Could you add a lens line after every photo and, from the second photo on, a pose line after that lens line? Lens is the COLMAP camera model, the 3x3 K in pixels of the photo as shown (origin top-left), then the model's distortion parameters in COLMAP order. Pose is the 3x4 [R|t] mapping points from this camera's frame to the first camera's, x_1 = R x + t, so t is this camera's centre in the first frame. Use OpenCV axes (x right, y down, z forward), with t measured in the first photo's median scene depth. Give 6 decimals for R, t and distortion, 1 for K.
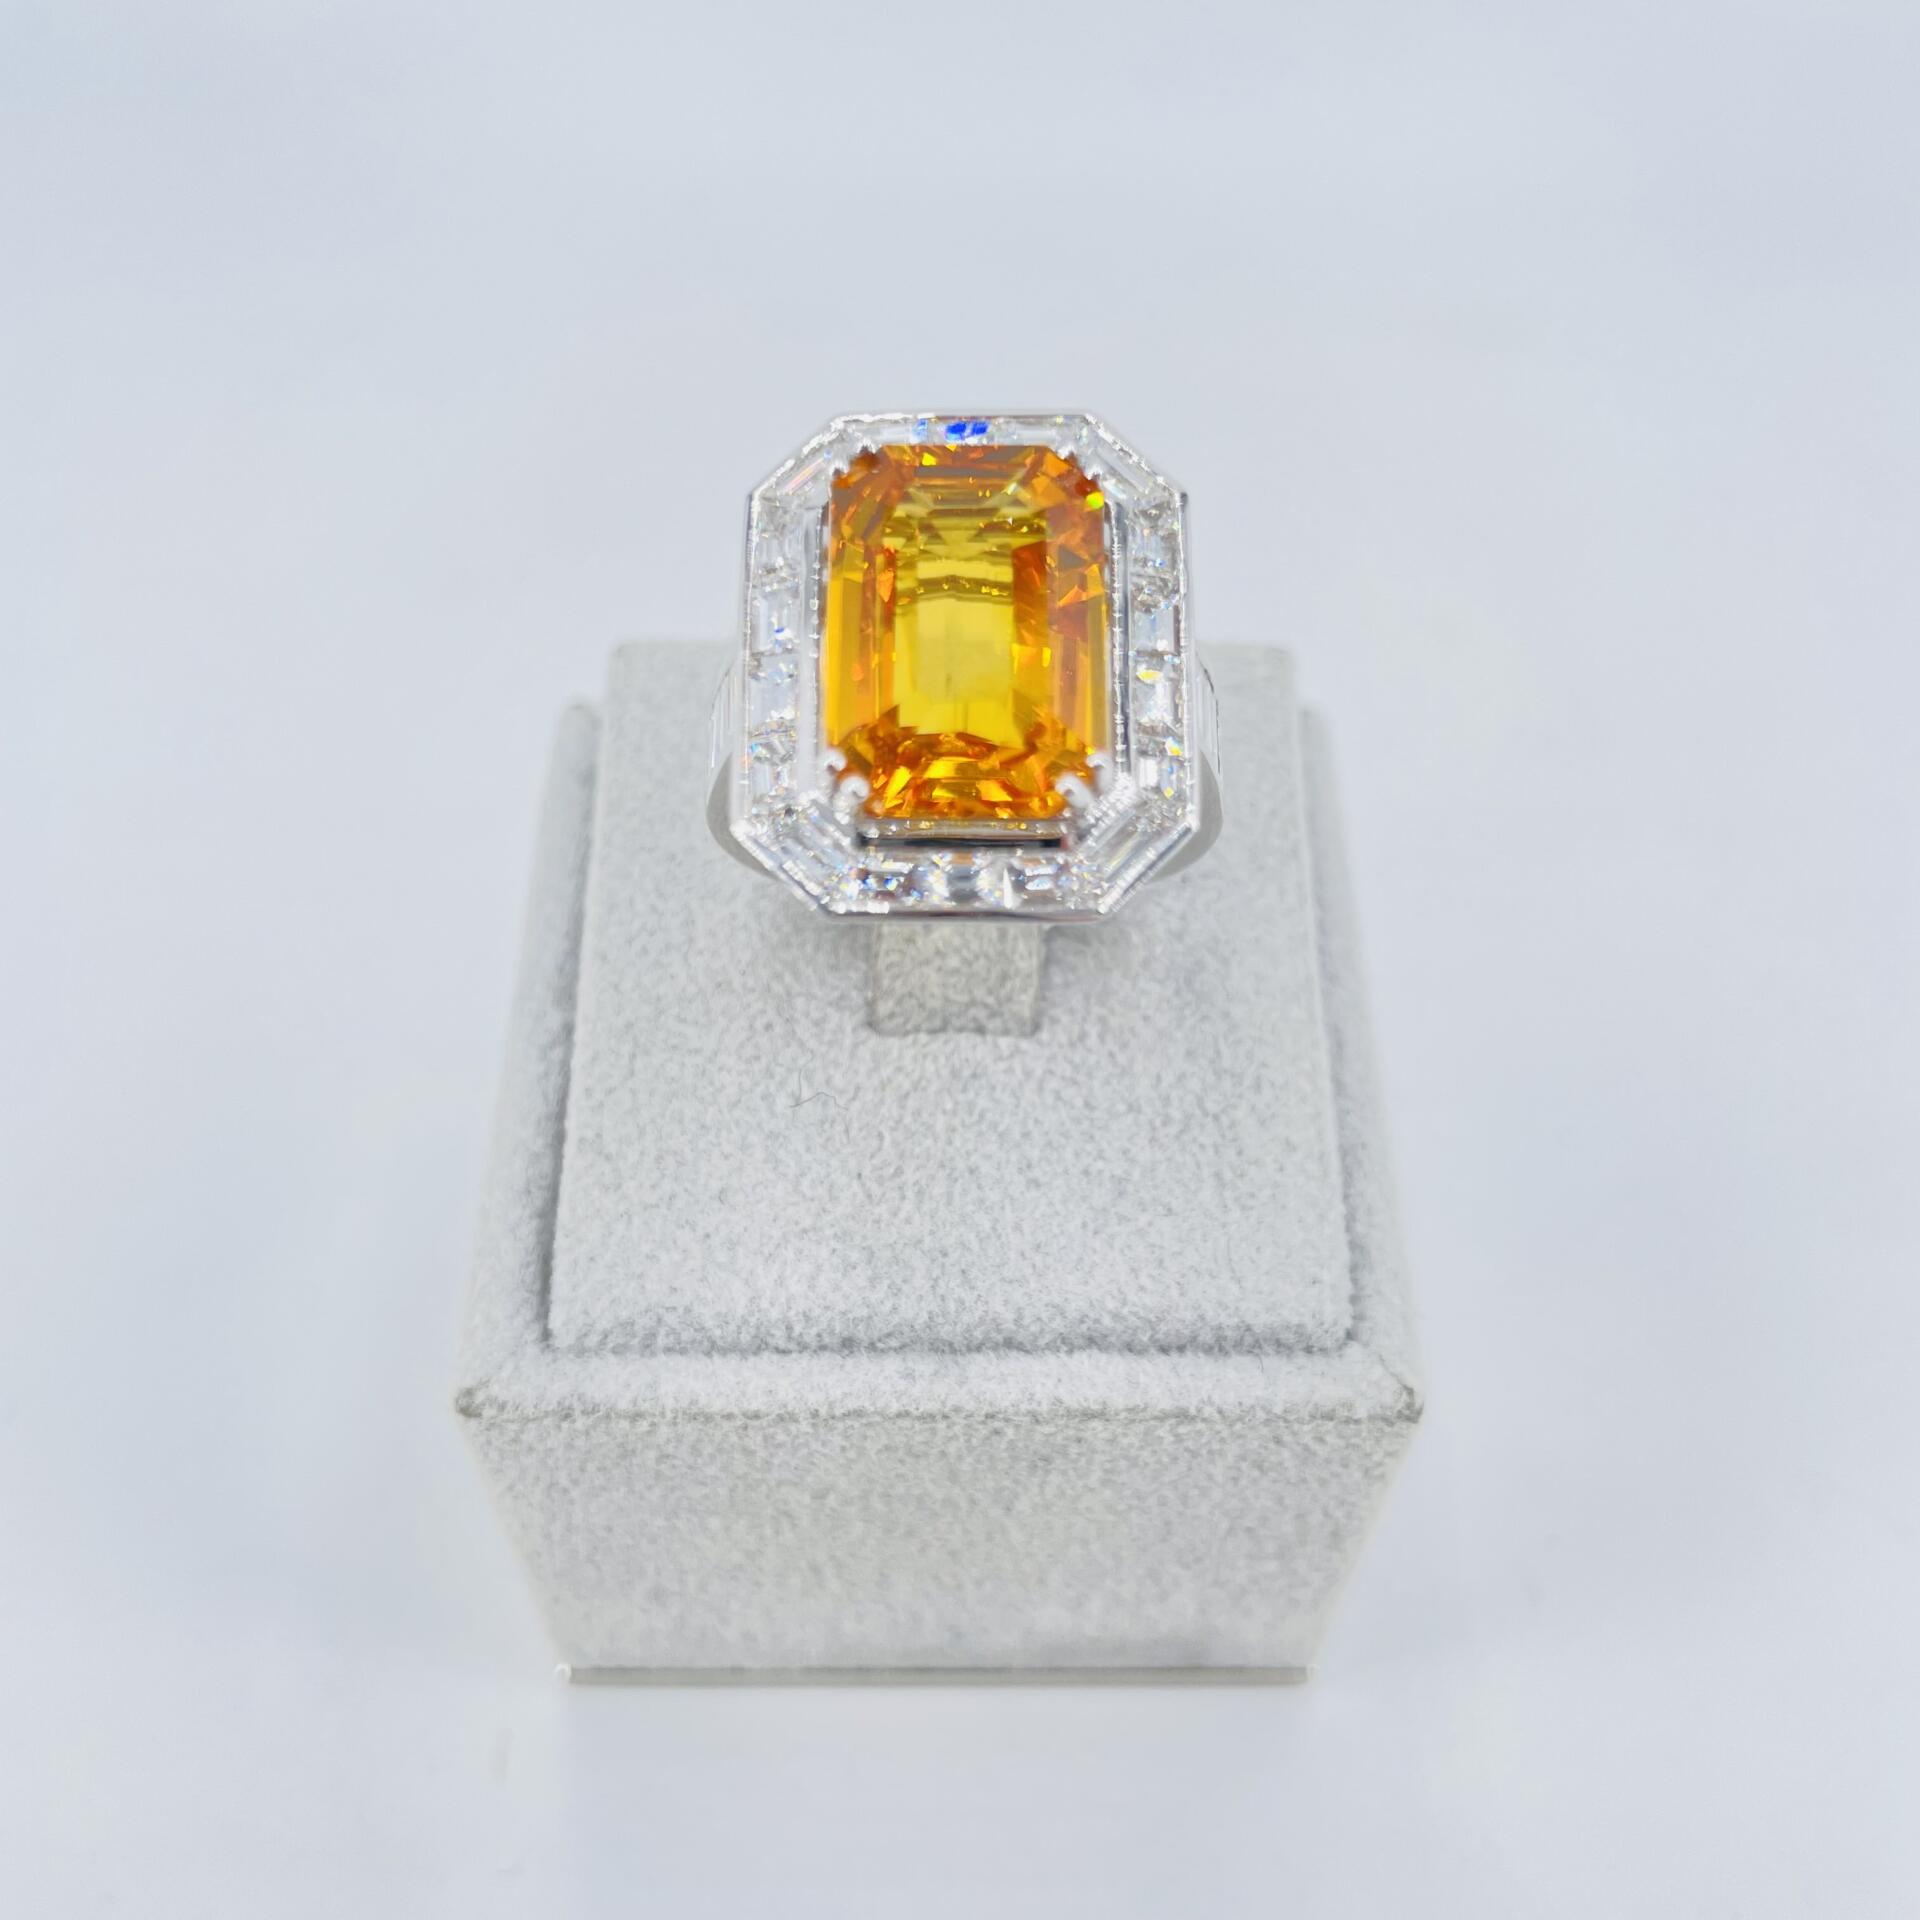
lens RADIAL K [[2000.9, 0, 962.4], [0, 2000.9, 970.6], [0, 0, 1]] dist [0.090364, 0.000000]
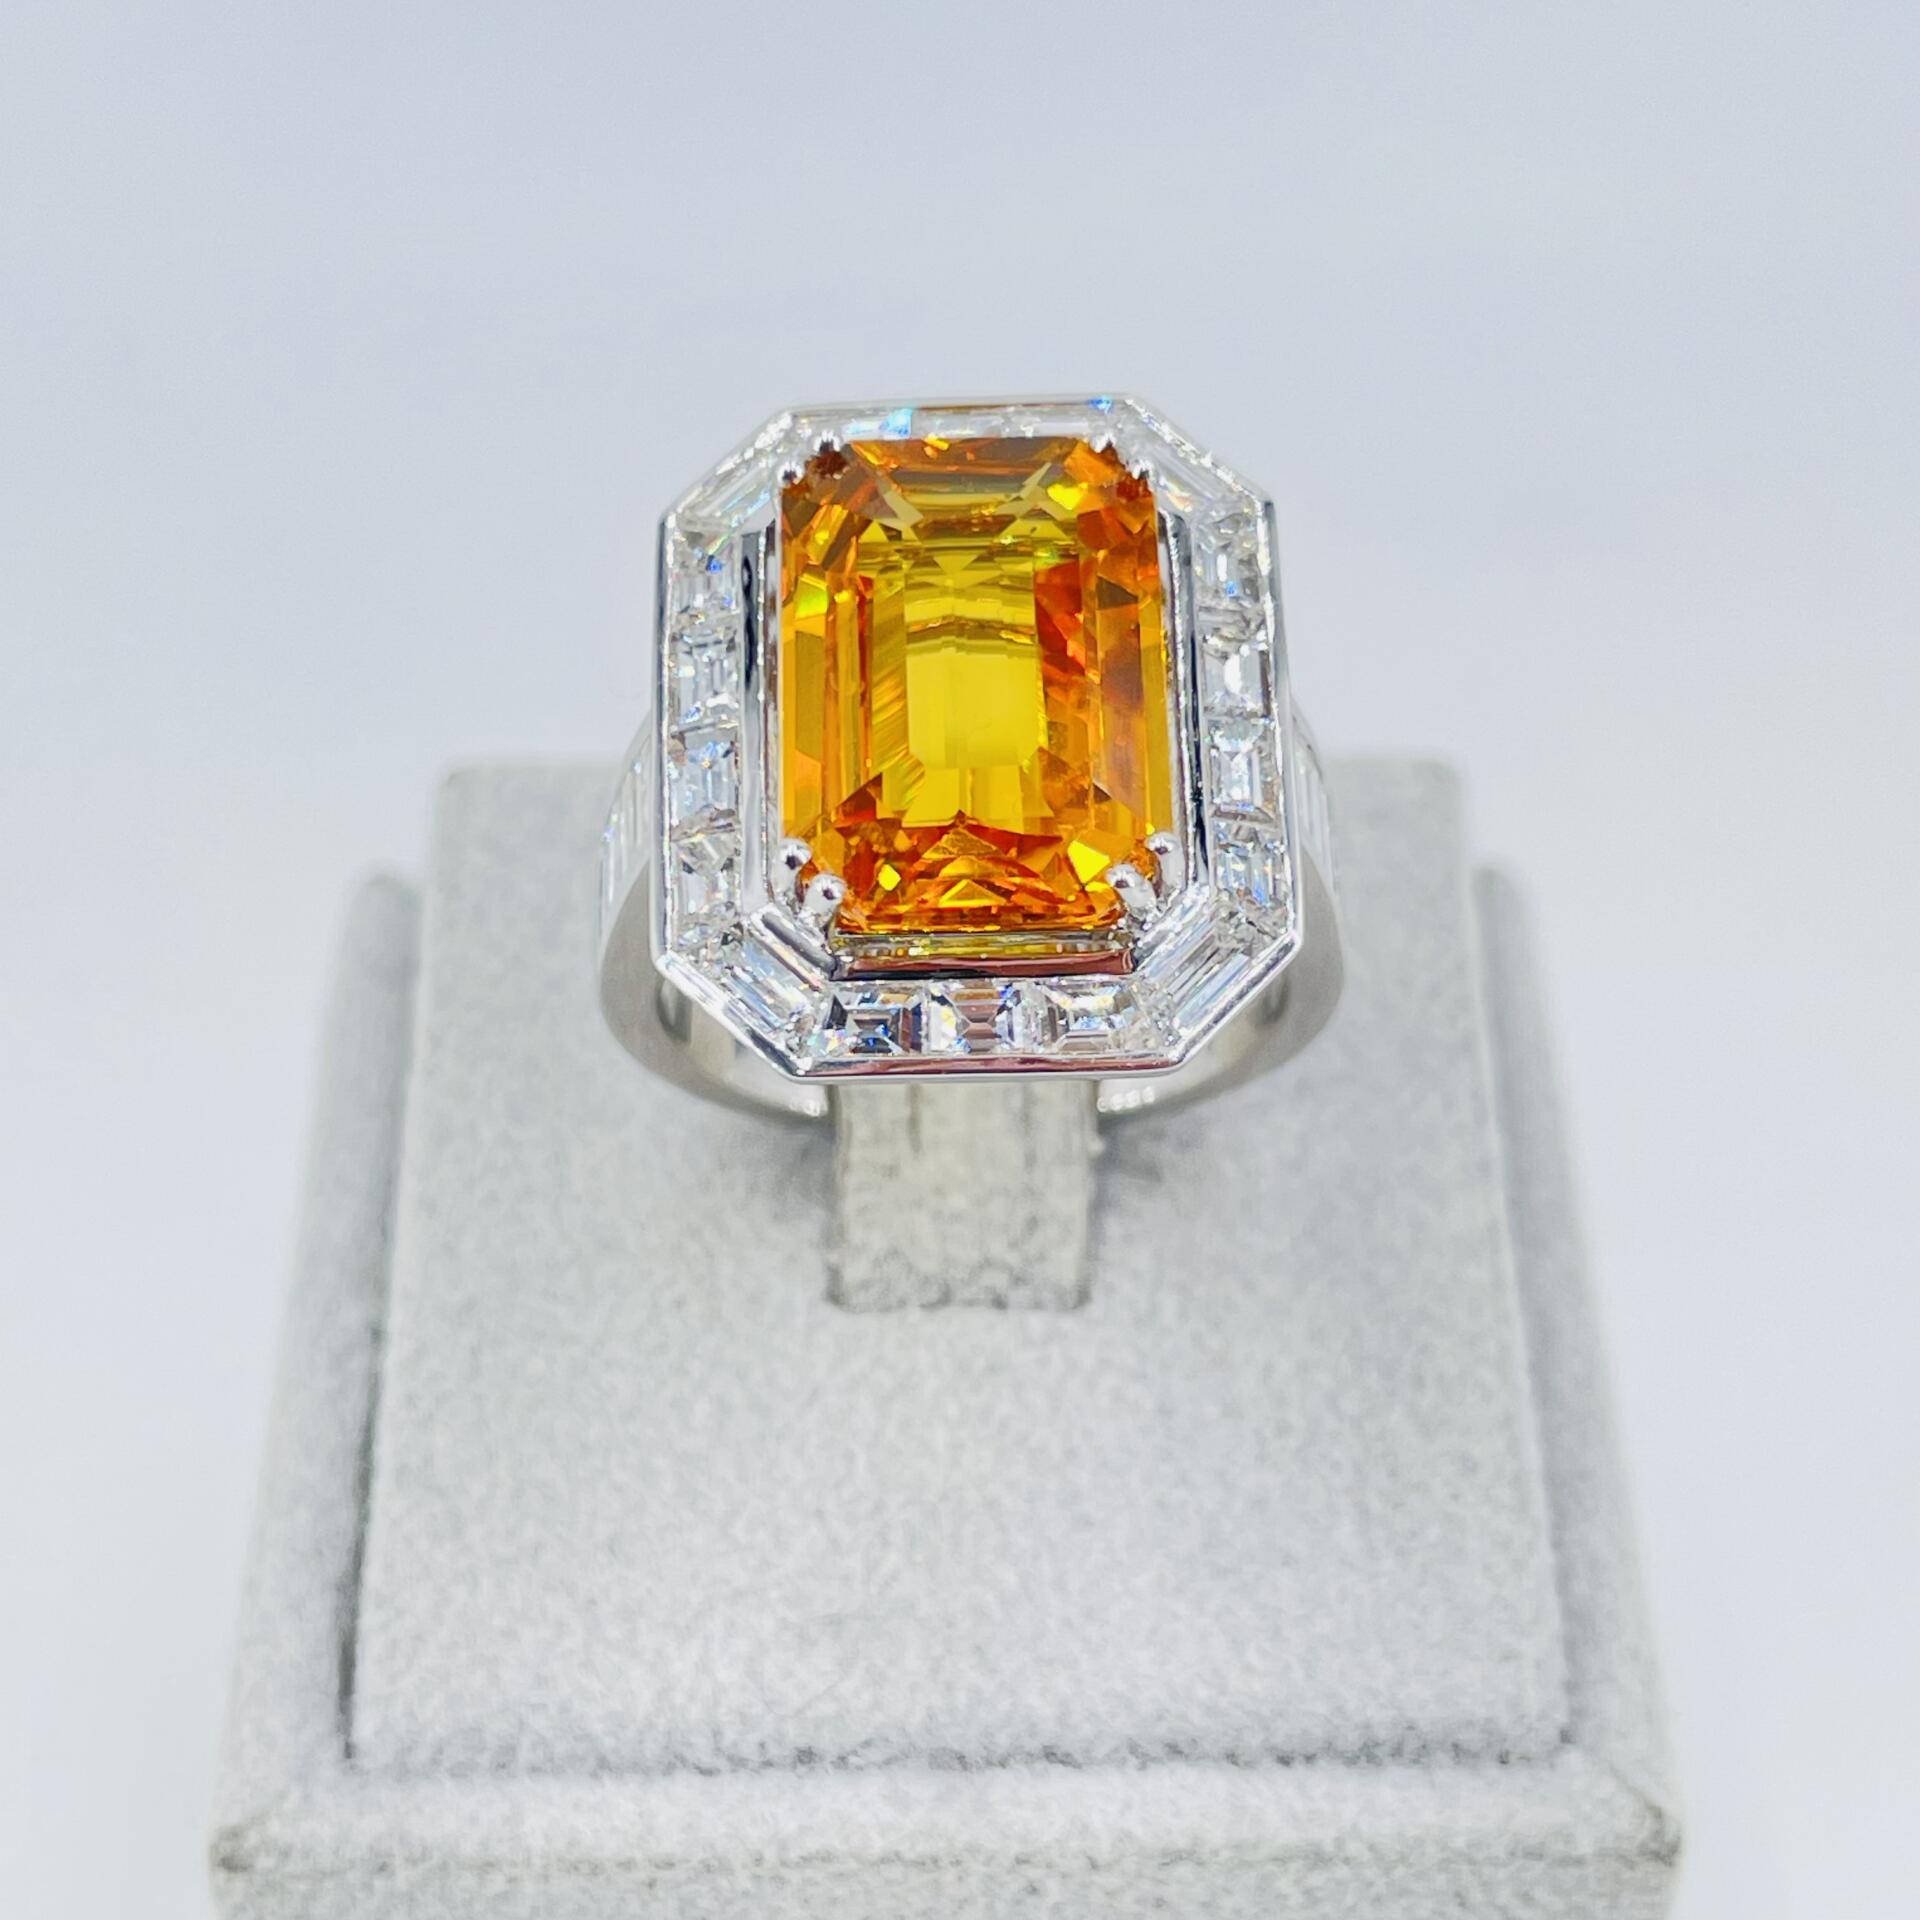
lens RADIAL K [[3932.7, 0, 956.3], [0, 3932.7, 948.4], [0, 0, 1]] dist [0.096578, 0.000000]
pose [[0.999895, -0.014481, -0.001121, -0.002134], [0.014034, 0.983164, -0.182186, 0.157343], [0.003740, 0.182152, 0.983263, -0.317480]]
